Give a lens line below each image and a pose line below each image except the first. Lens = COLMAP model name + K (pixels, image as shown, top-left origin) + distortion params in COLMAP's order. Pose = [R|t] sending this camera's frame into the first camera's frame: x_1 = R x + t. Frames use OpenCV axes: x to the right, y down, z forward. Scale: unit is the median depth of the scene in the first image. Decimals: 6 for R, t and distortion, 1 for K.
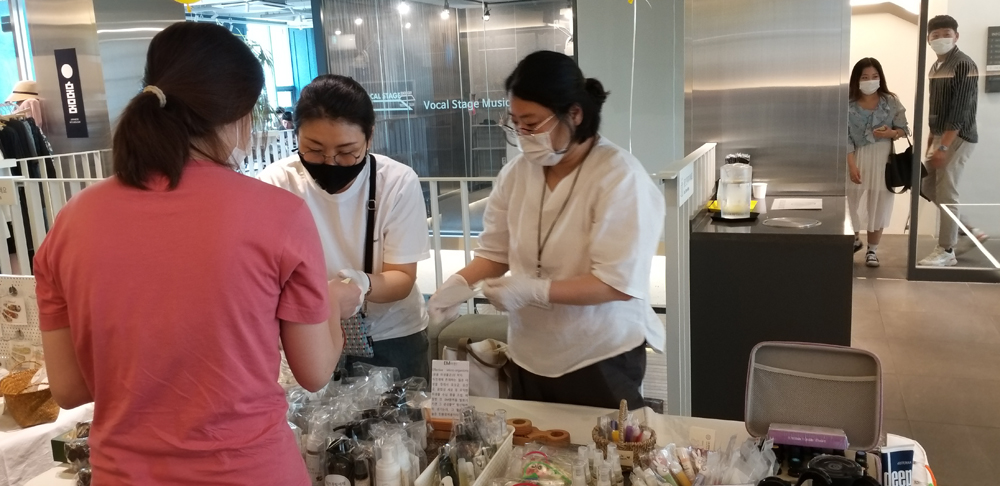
lens RADIAL K [[832.0, 0, 500.0], [0, 832.0, 243.0], [0, 0, 1]] dist [-0.006963, -0.008800]
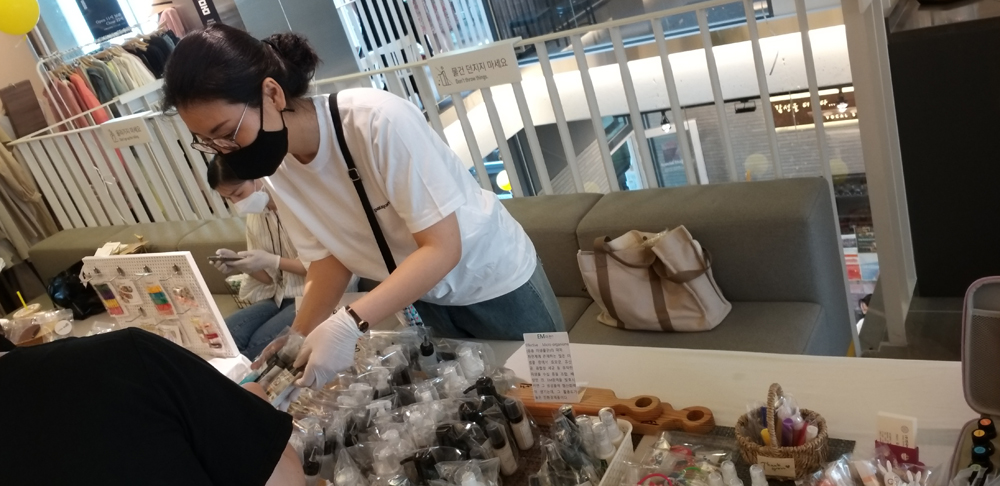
lens RADIAL K [[832.0, 0, 500.0], [0, 832.0, 243.0], [0, 0, 1]] dist [-0.006963, -0.008800]
pose [[0.949011, -0.151917, -0.276224, 0.127983], [0.215373, 0.952297, 0.216205, -0.114802], [0.230202, -0.264672, 0.936459, 0.286782]]
